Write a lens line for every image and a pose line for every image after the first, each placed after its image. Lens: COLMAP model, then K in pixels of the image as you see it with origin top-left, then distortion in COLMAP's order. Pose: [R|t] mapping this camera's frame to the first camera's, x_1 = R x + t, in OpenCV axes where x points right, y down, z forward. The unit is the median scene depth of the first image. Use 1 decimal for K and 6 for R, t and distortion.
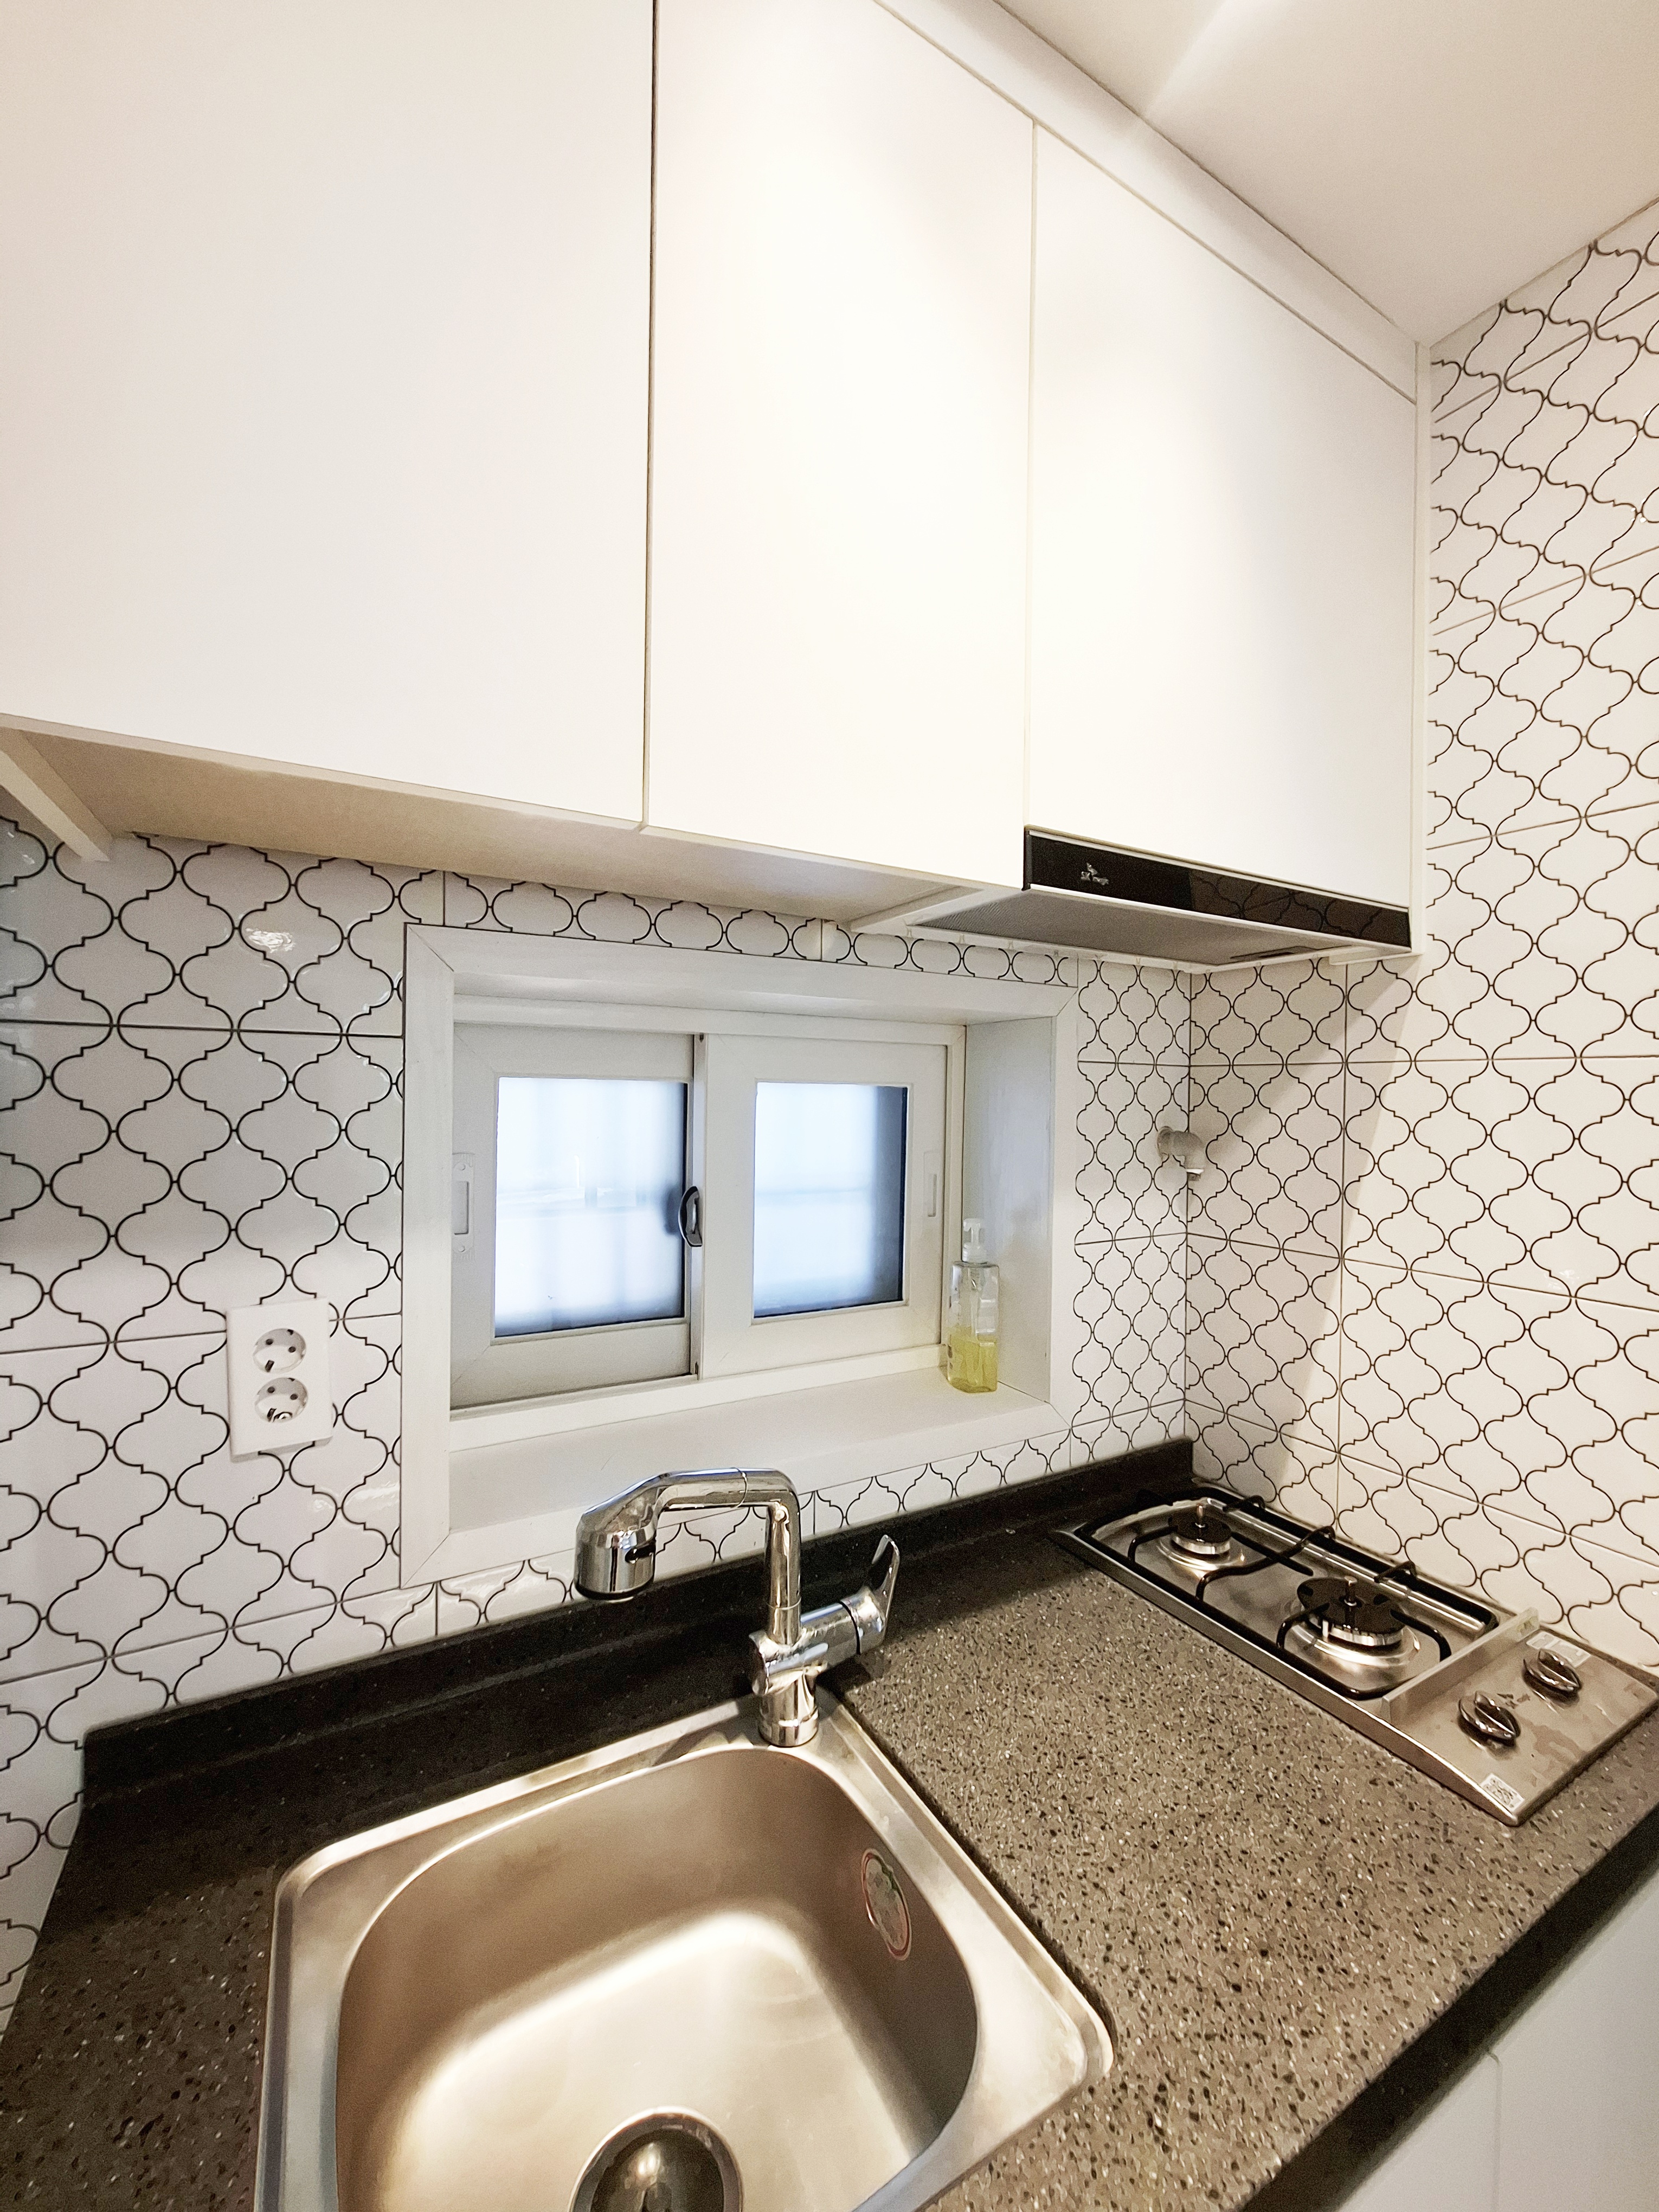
lens RADIAL K [[868.0, 0, 829.5], [0, 868.0, 1106.0], [0, 0, 1]] dist [-0.001364, 0.000520]
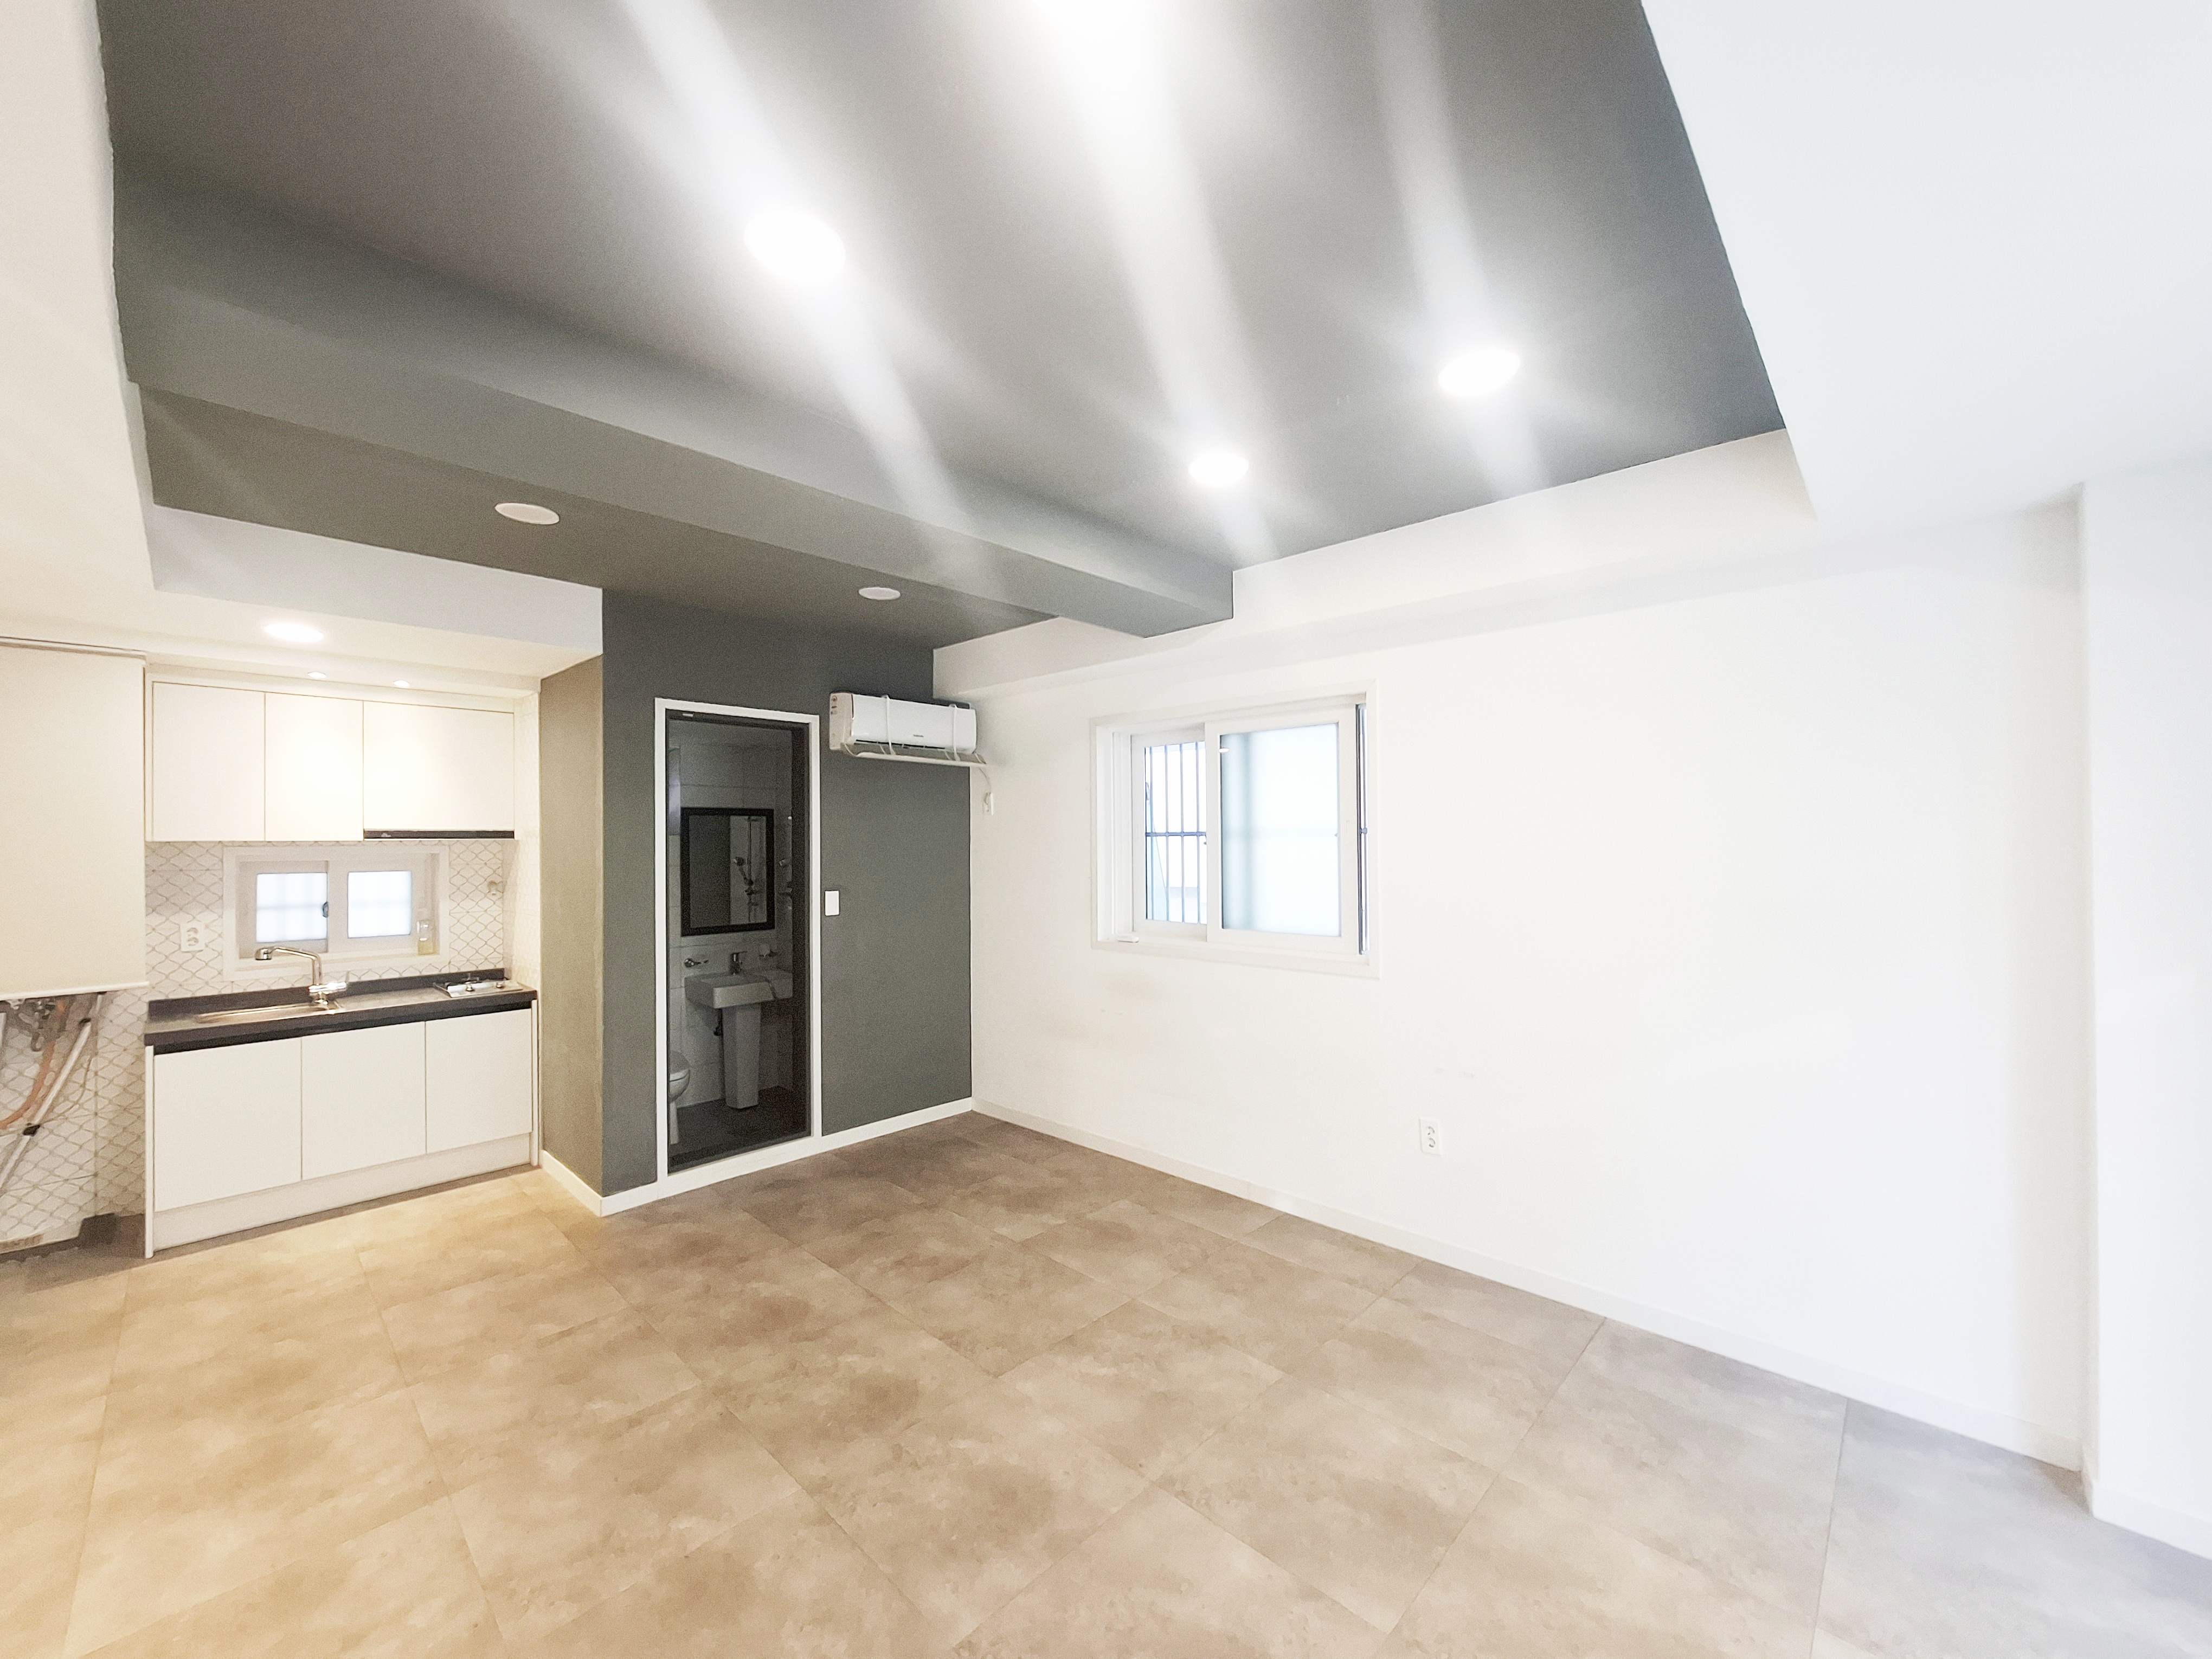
lens RADIAL K [[868.0, 0, 1099.1], [0, 868.0, 836.3], [0, 0, 1]] dist [-0.001364, 0.000520]
pose [[0.956498, -0.017501, 0.291214, 2.929901], [0.022782, 0.999632, -0.014753, -0.084867], [-0.290848, 0.020746, 0.956544, -5.326516]]
